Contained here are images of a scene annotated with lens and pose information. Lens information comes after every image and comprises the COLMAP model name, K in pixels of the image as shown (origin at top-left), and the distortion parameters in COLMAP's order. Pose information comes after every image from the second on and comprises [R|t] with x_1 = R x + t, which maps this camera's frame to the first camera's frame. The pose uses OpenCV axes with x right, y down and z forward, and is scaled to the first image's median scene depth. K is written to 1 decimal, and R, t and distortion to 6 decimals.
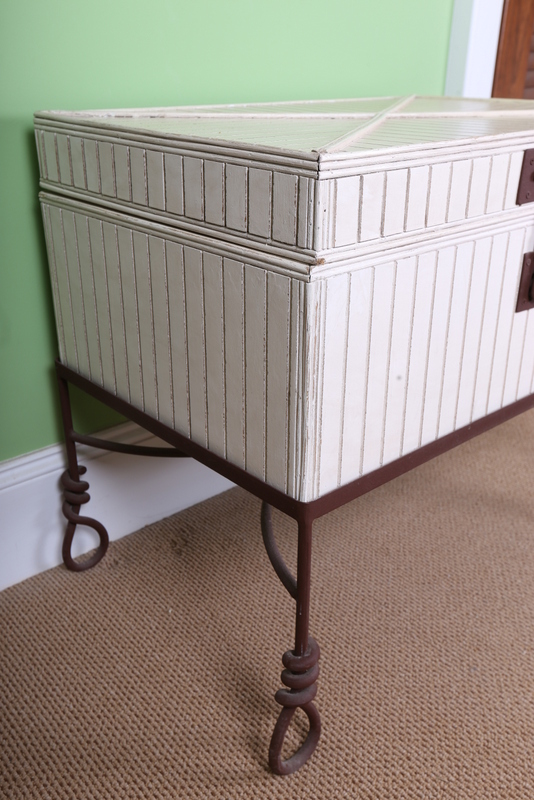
lens RADIAL K [[761.1, 0, 267.0], [0, 761.1, 400.0], [0, 0, 1]] dist [0.014087, 0.009962]
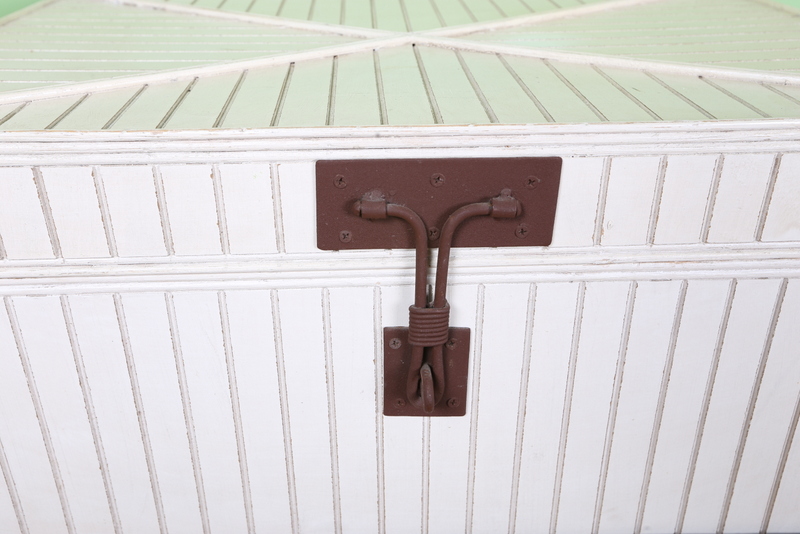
lens RADIAL K [[761.1, 0, 400.0], [0, 761.1, 267.0], [0, 0, 1]] dist [0.014087, 0.009962]
pose [[0.785795, 0.282351, -0.550277, 0.687318], [-0.256307, 0.958381, 0.125746, -0.328034], [0.562879, 0.042229, 0.825460, 0.564784]]
